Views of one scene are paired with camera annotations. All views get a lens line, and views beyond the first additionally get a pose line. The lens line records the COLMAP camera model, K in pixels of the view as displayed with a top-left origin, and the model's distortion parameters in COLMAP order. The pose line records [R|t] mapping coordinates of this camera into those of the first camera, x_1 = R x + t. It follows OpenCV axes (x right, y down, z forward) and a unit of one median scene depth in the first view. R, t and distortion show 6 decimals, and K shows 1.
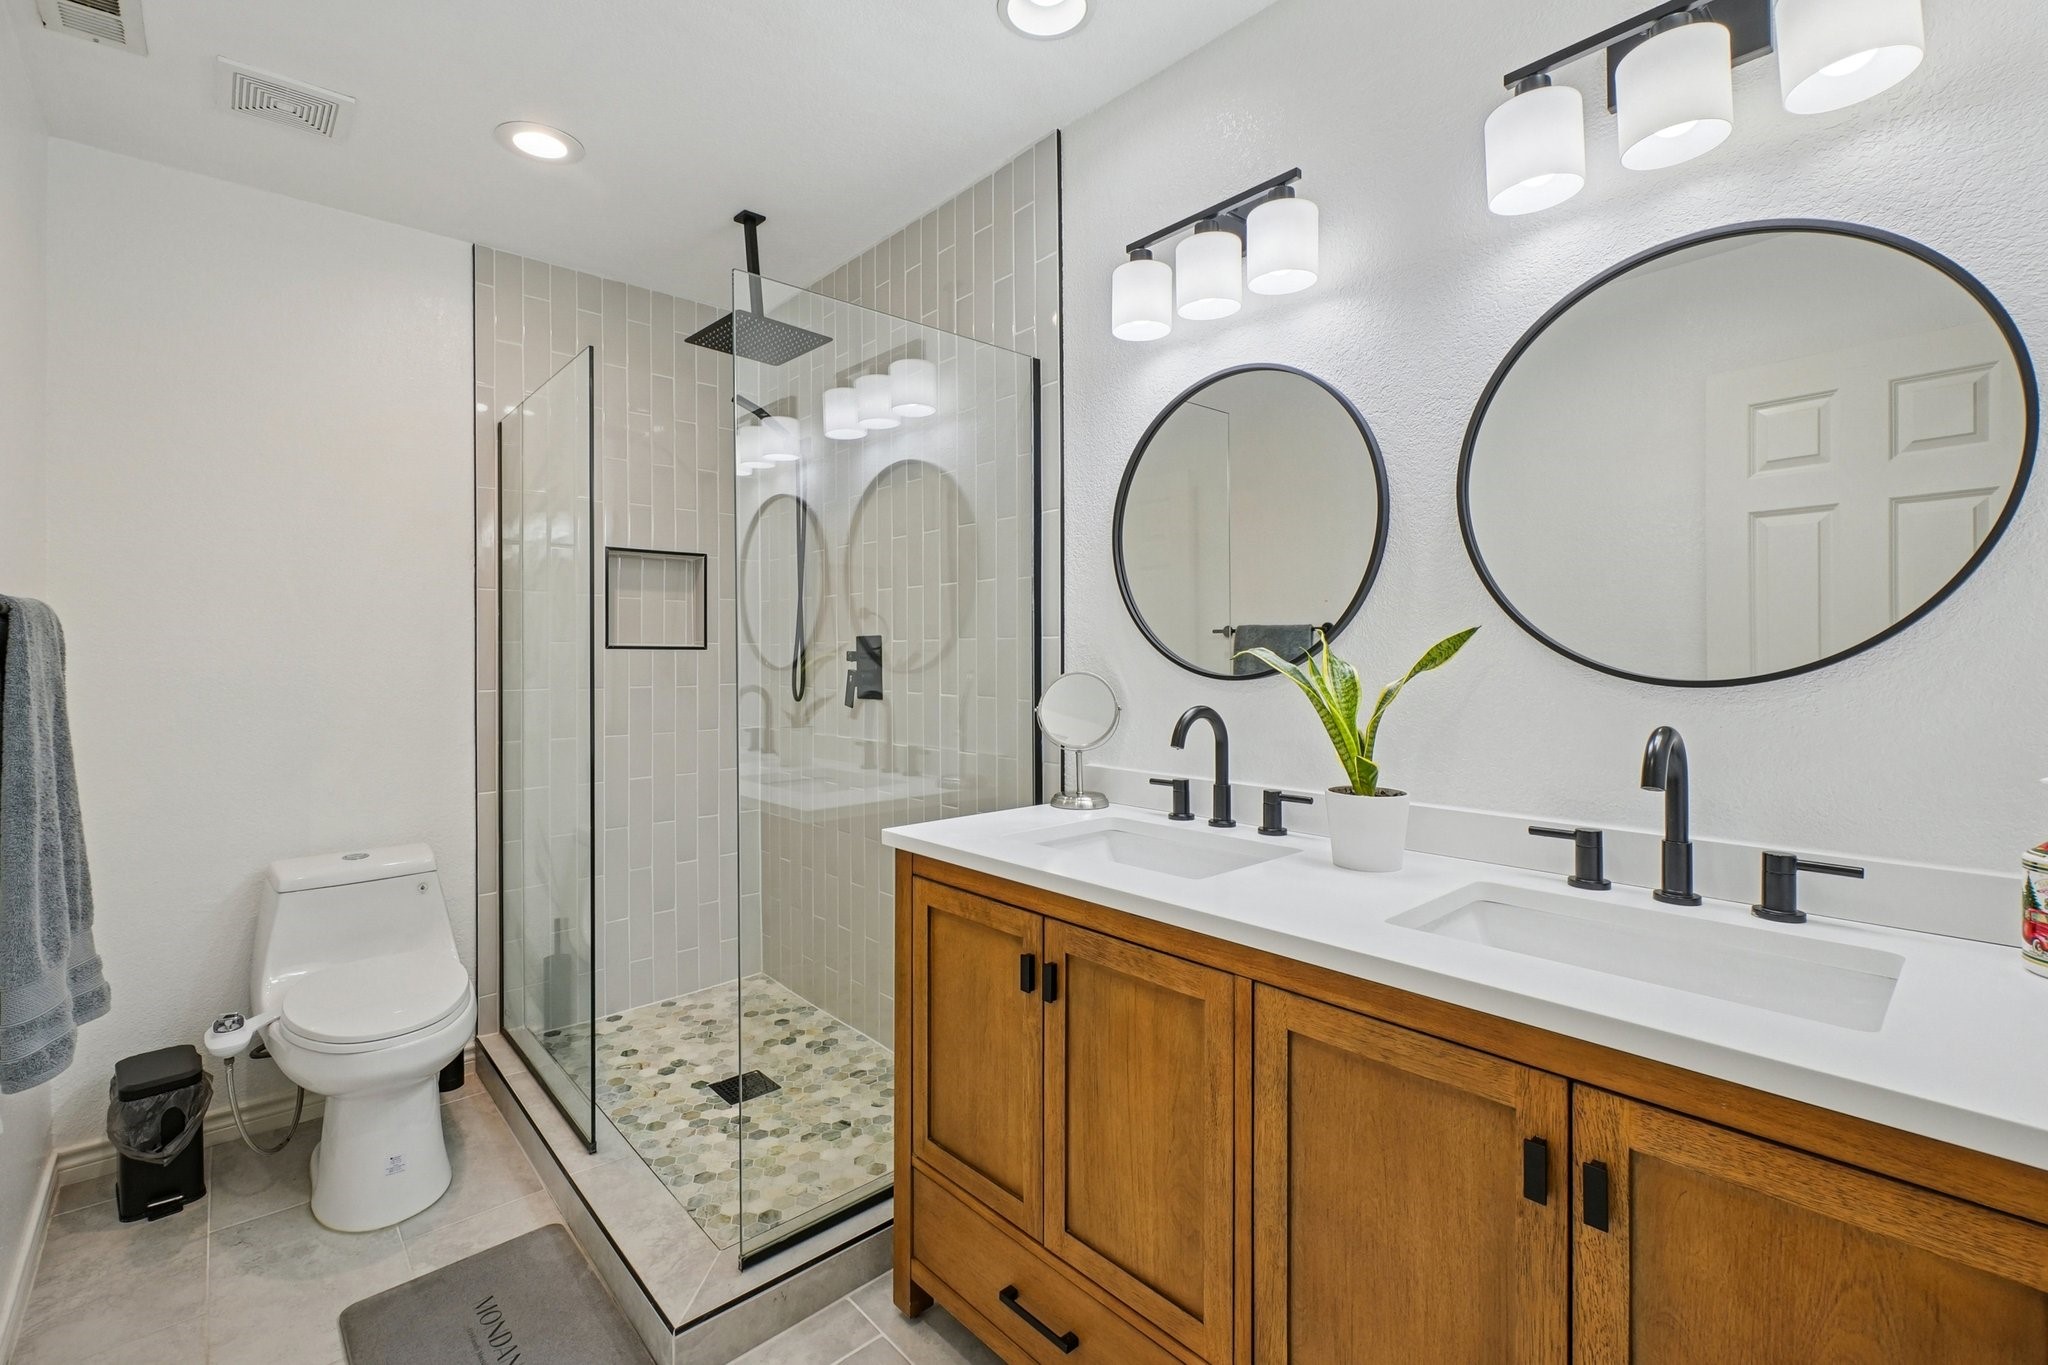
lens RADIAL K [[910.0, 0, 1014.8], [0, 910.0, 667.4], [0, 0, 1]] dist [-0.001025, -0.000474]
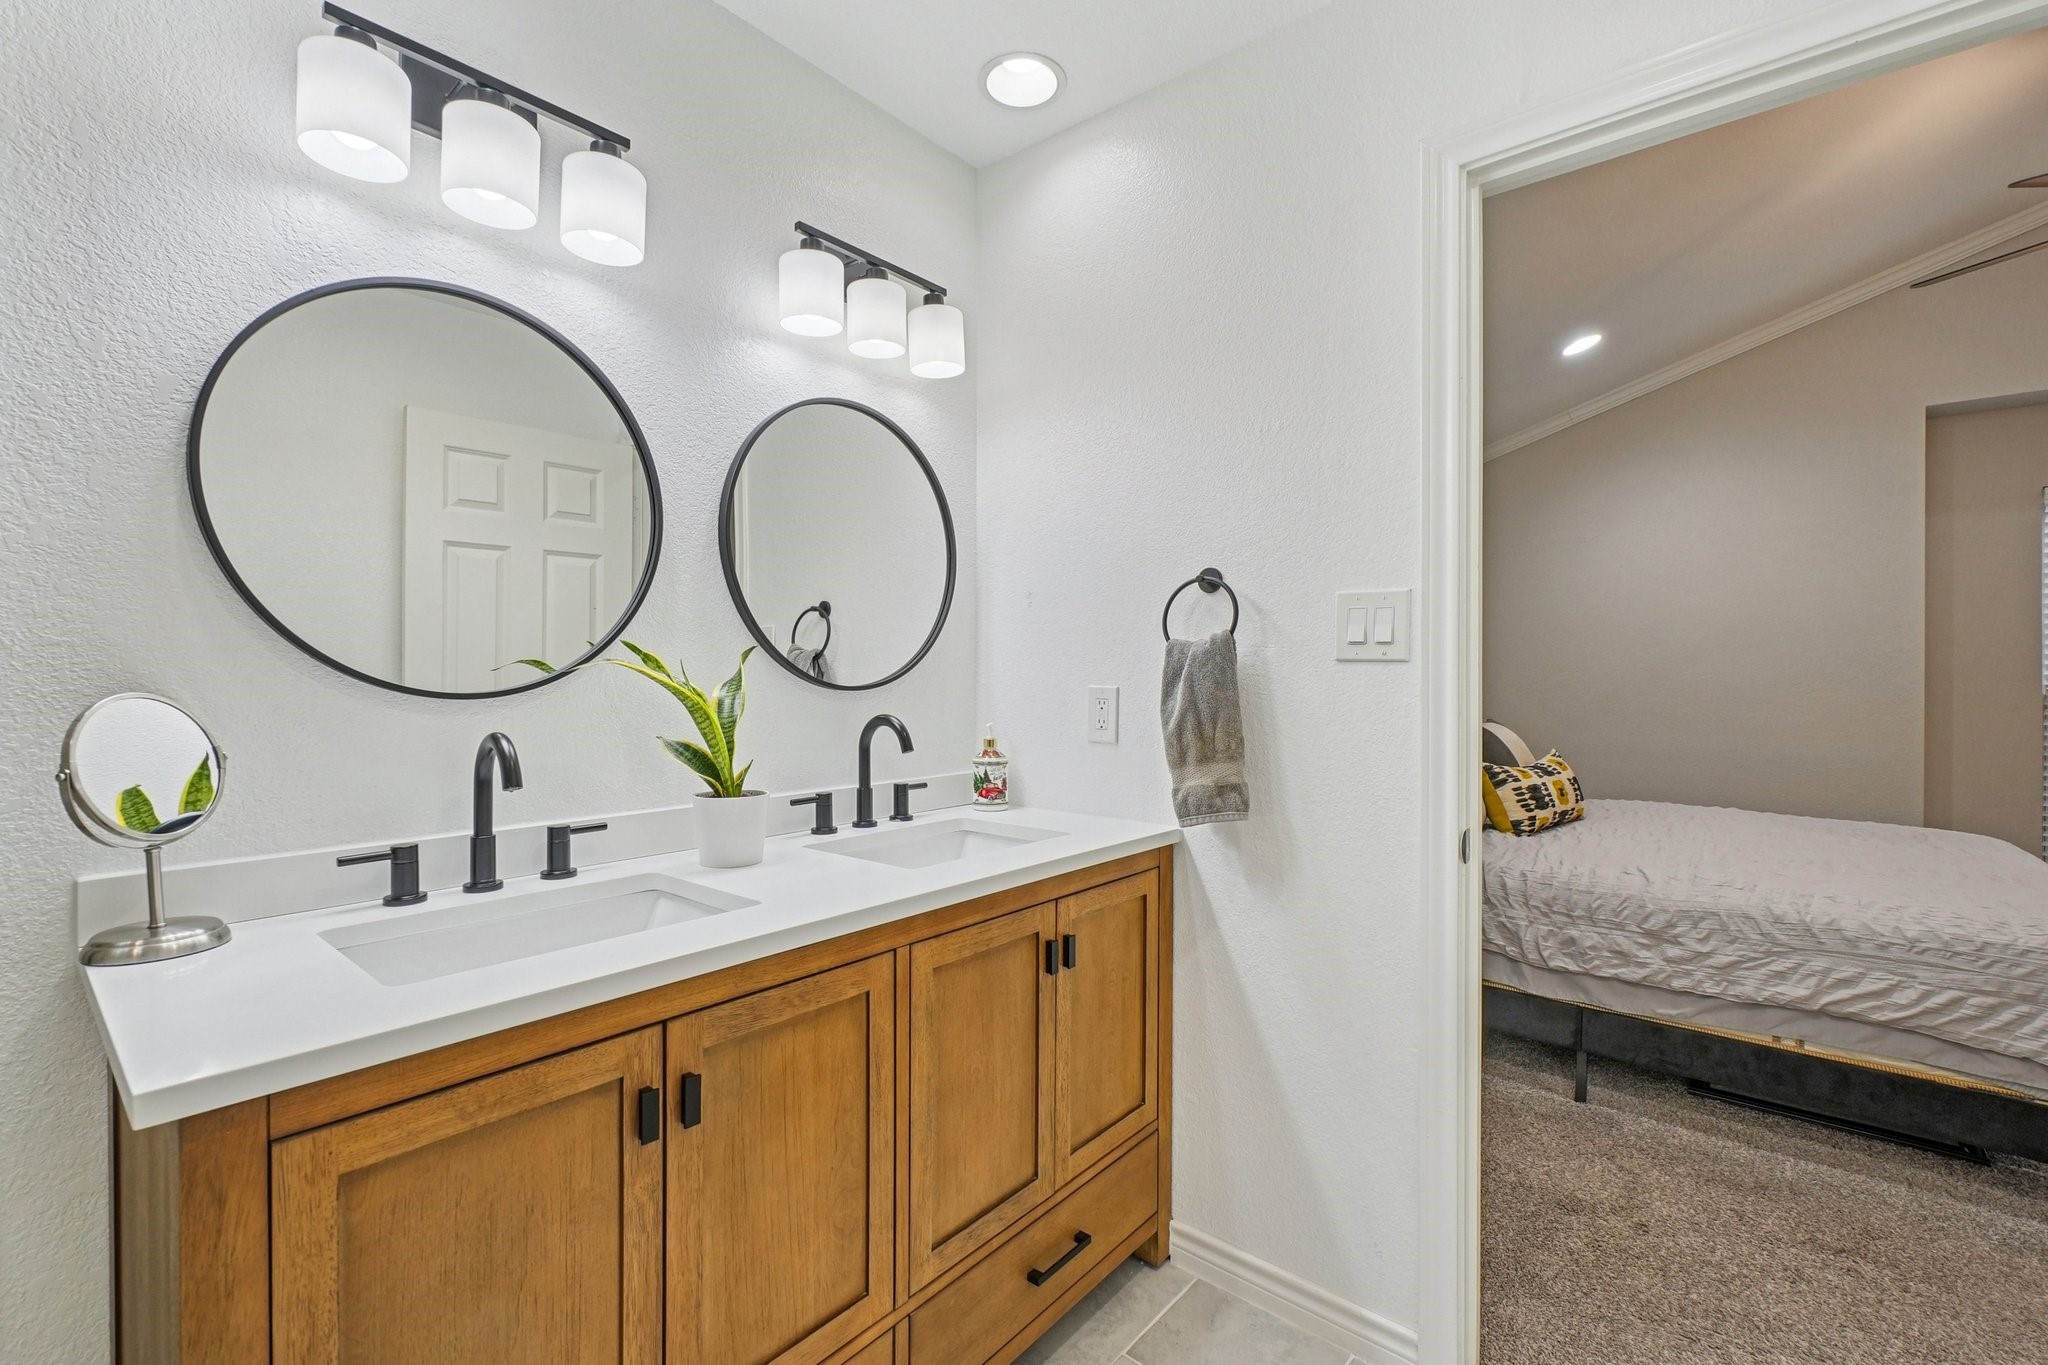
lens RADIAL K [[910.0, 0, 1012.9], [0, 910.0, 676.1], [0, 0, 1]] dist [-0.001025, -0.000474]
pose [[-0.149494, -0.005705, 0.988746, -0.775834], [0.007839, 0.999945, 0.006955, -0.009013], [-0.988732, 0.008790, -0.149441, 0.879188]]
